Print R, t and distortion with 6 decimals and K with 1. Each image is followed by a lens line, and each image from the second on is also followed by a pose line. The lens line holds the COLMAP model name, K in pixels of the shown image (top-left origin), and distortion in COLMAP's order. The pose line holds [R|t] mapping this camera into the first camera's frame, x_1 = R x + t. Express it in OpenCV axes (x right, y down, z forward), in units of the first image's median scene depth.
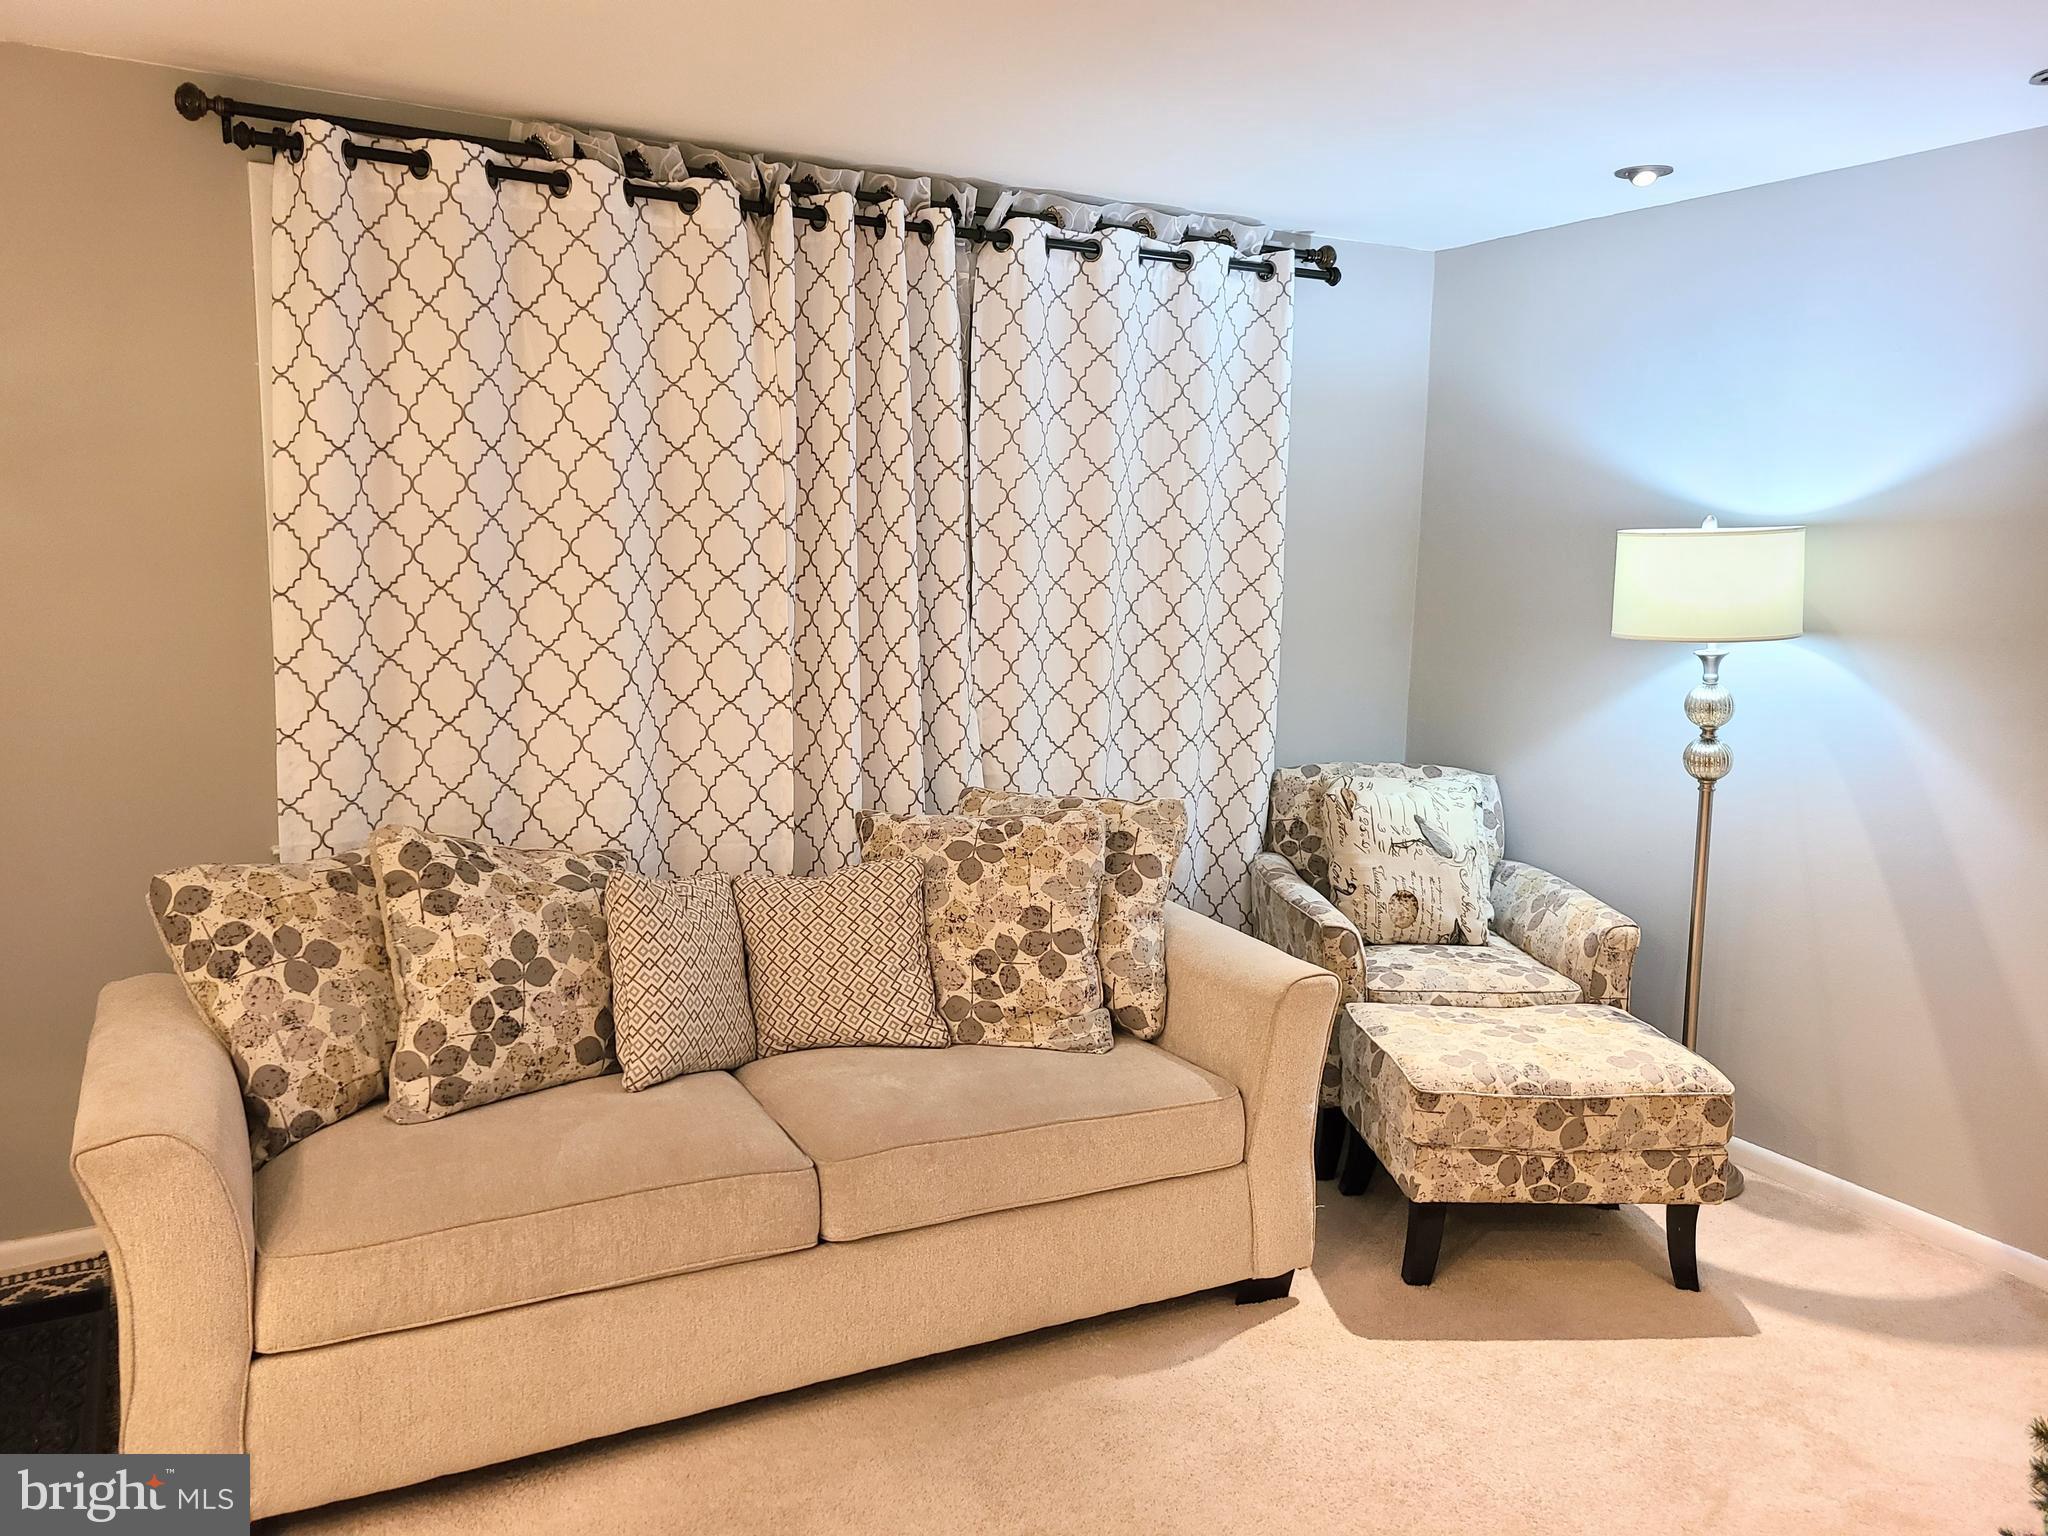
lens RADIAL K [[1571.2, 0, 1008.6], [0, 1571.2, 765.5], [0, 0, 1]] dist [0.058287, -0.035932]
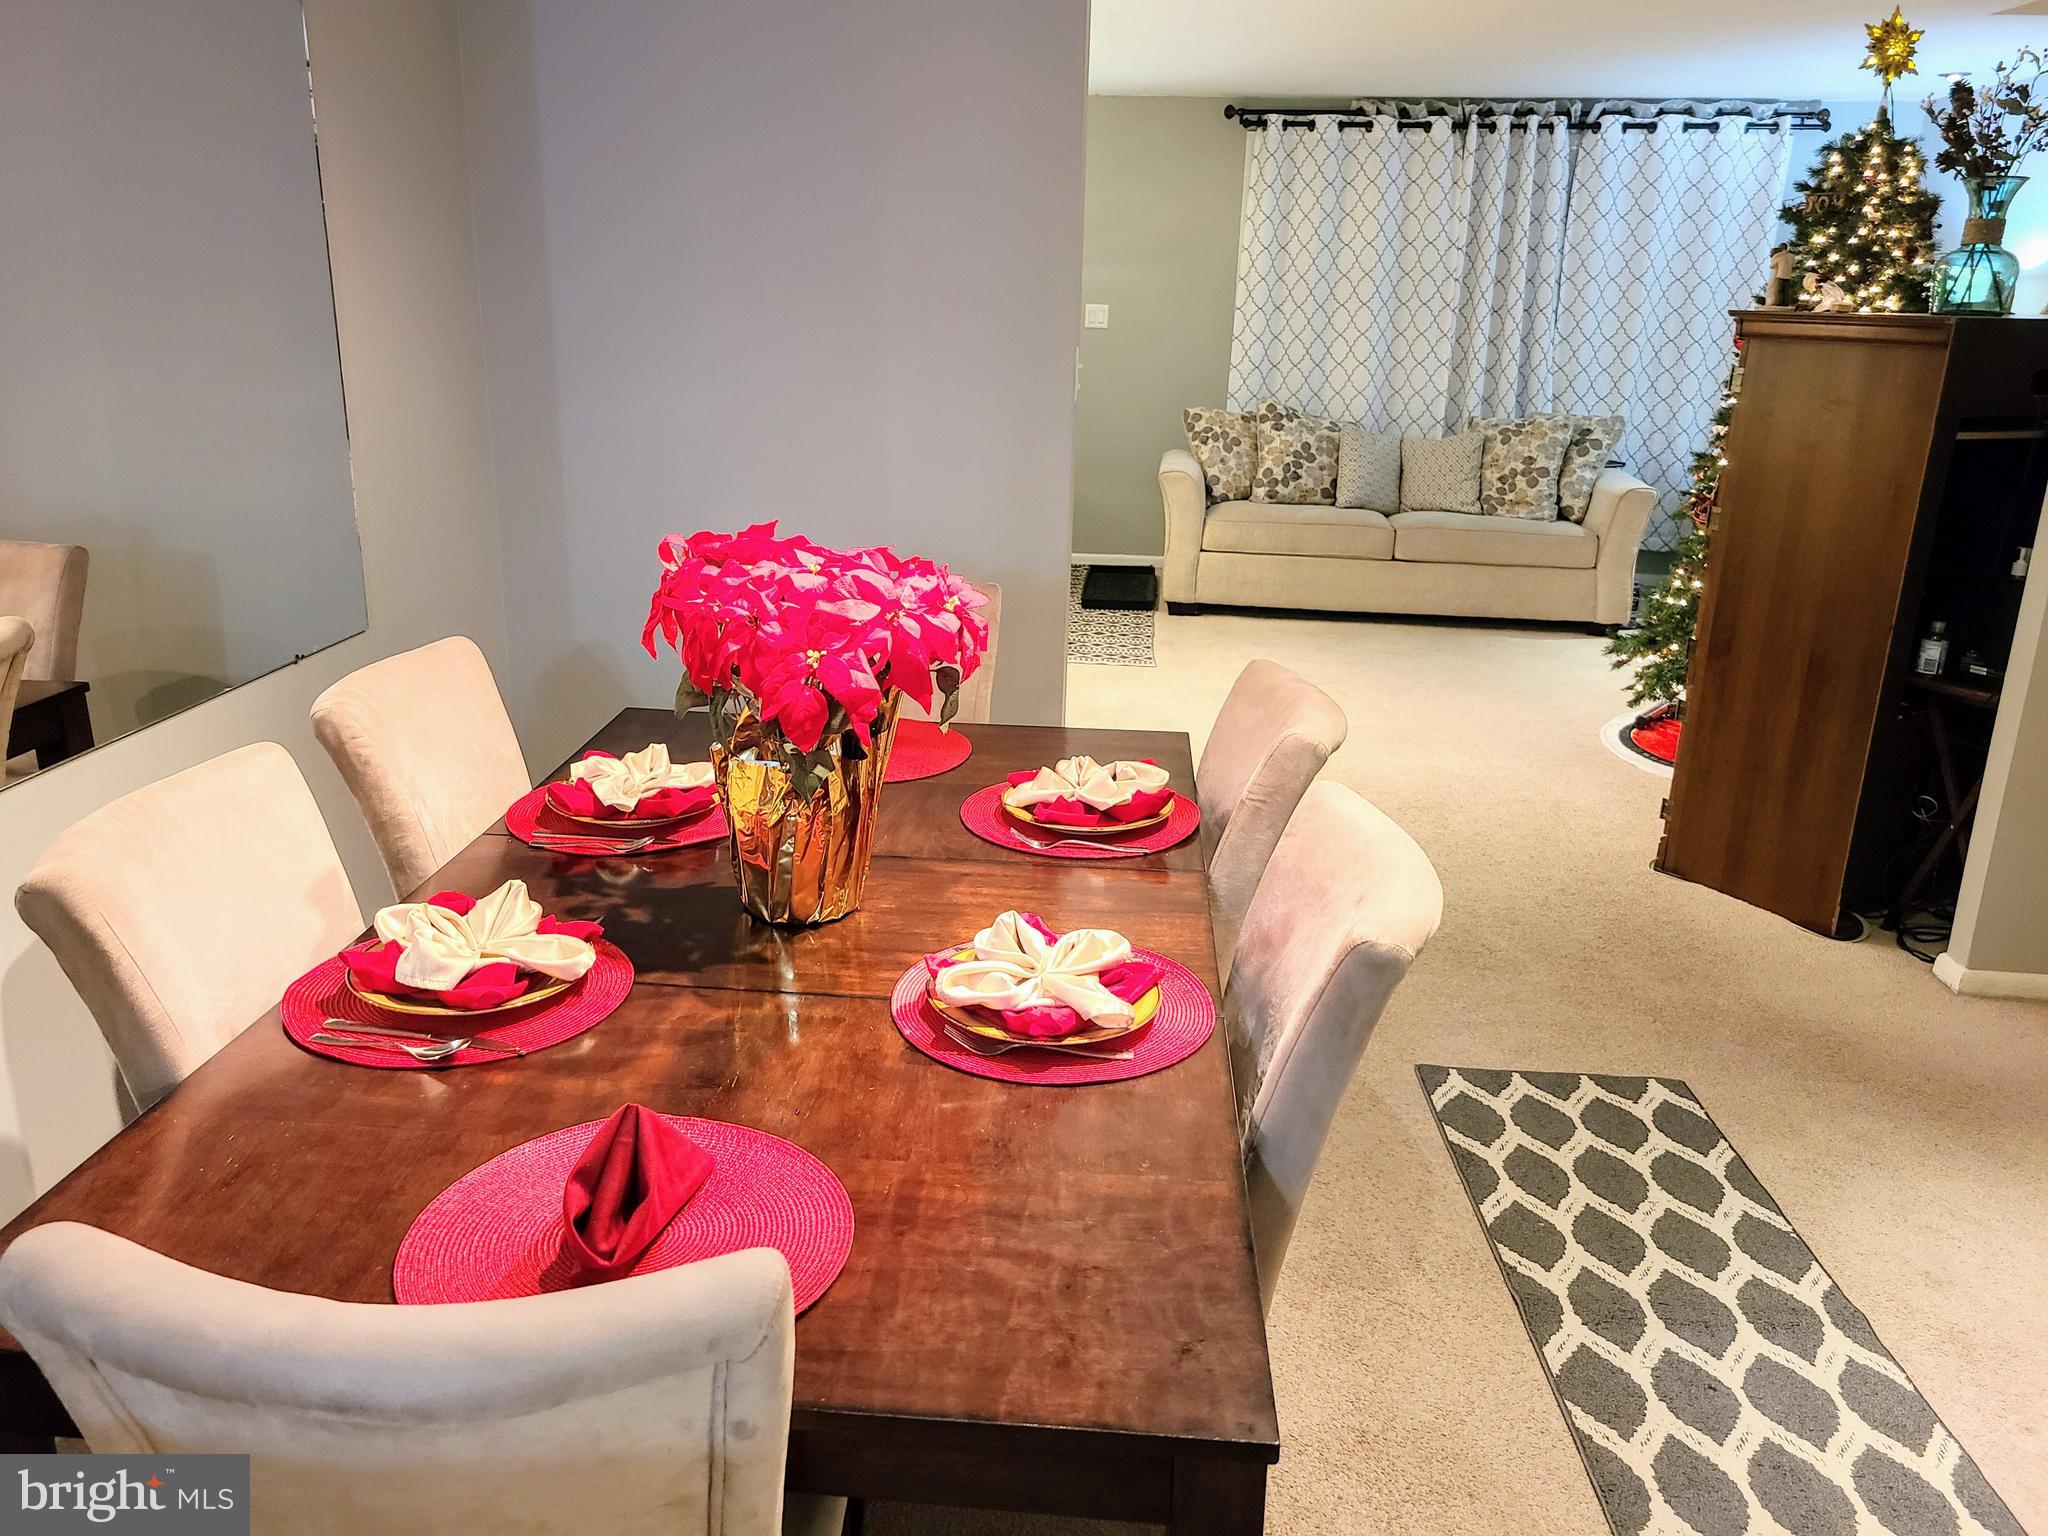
lens RADIAL K [[1571.2, 0, 1023.2], [0, 1571.2, 757.9], [0, 0, 1]] dist [0.058287, -0.035932]
pose [[0.836702, 0.158354, -0.524266, 0.652288], [-0.087529, 0.983646, 0.157417, 0.218277], [0.540619, -0.085823, 0.836878, -1.284083]]
